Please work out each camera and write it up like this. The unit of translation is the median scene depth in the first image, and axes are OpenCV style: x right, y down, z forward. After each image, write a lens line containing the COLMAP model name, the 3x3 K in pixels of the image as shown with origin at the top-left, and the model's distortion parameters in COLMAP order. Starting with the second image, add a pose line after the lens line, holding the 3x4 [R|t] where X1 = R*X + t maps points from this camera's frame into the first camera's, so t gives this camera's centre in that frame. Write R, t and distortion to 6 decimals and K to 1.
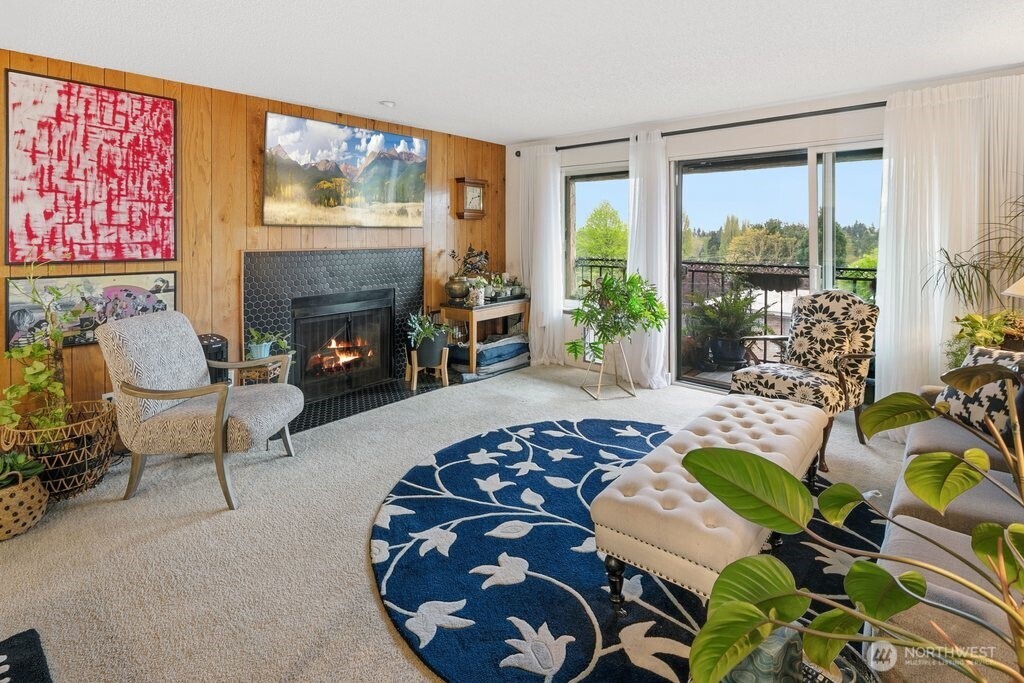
lens RADIAL K [[500.9, 0, 506.4], [0, 500.9, 241.5], [0, 0, 1]] dist [0.010820, -0.006833]
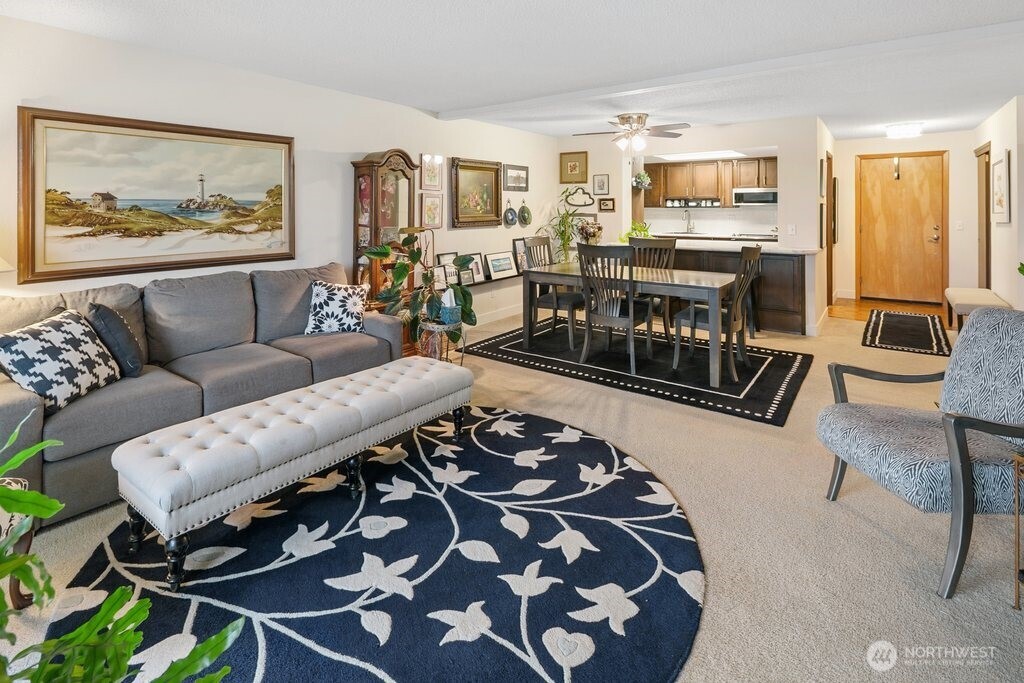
lens RADIAL K [[500.9, 0, 510.0], [0, 500.9, 200.7], [0, 0, 1]] dist [0.010820, -0.006833]
pose [[-0.996616, -0.002445, -0.082160, 0.103016], [-0.001247, 0.999892, -0.014624, -0.008502], [0.082187, -0.014472, -0.996512, 1.459960]]
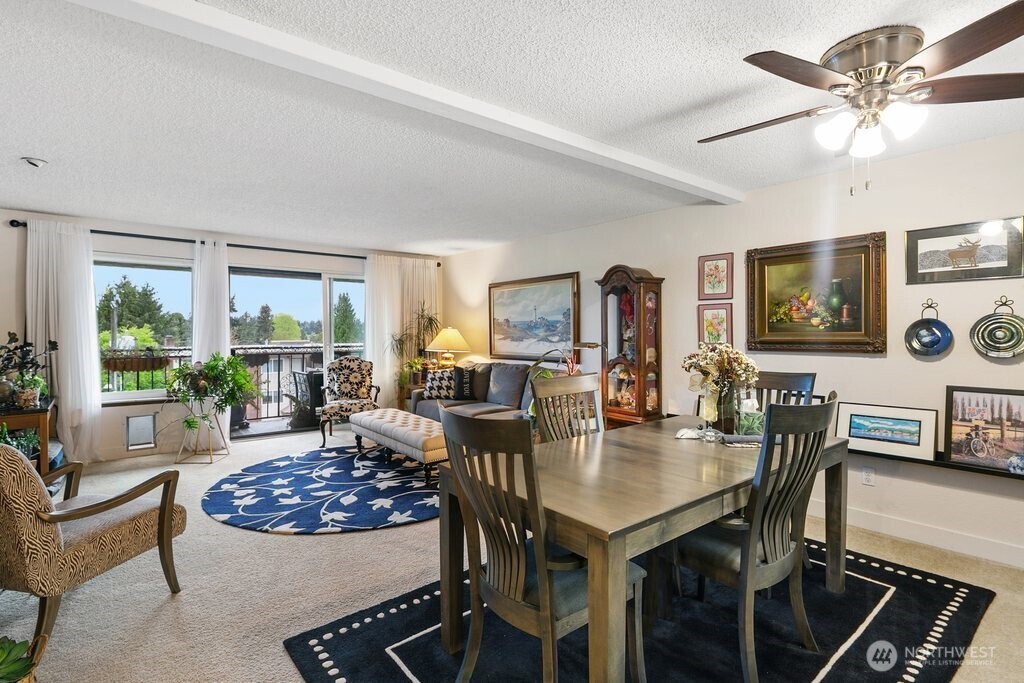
lens RADIAL K [[500.9, 0, 519.1], [0, 500.9, 331.8], [0, 0, 1]] dist [0.010820, -0.006833]
pose [[0.159362, -0.006410, 0.987199, -1.104907], [0.007387, 0.999959, 0.005301, 0.004341], [-0.987193, 0.006448, 0.159402, 0.116296]]
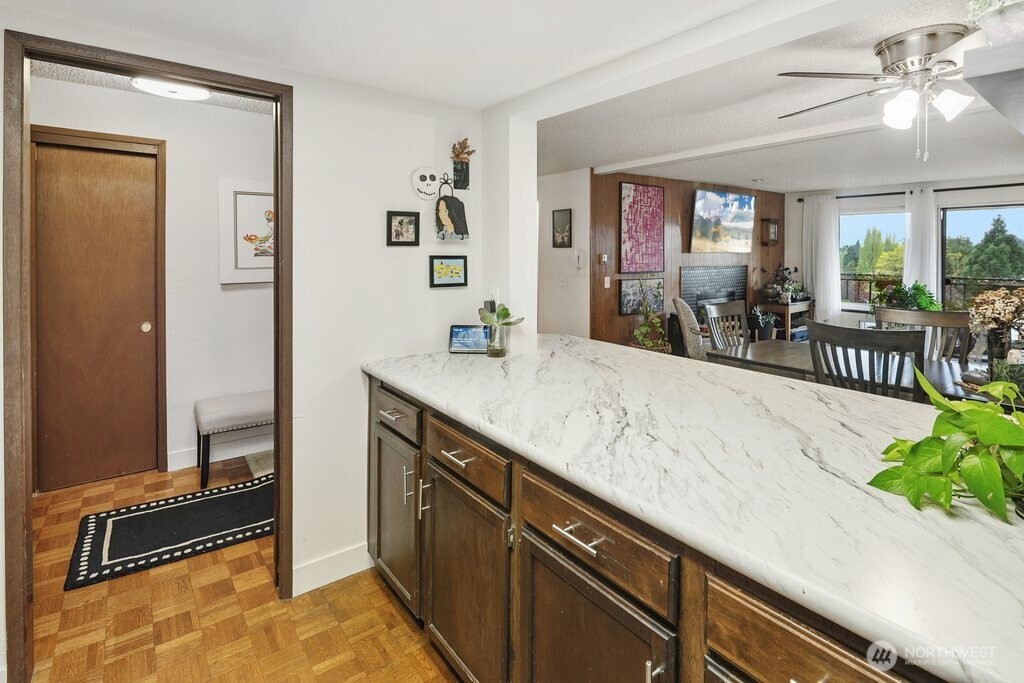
lens RADIAL K [[500.9, 0, 517.3], [0, 500.9, 260.6], [0, 0, 1]] dist [0.010820, -0.006833]
pose [[0.981362, 0.002004, -0.192158, -0.846425], [-0.000615, 0.999973, 0.007289, -0.019705], [0.192168, -0.007035, 0.981337, -0.973868]]
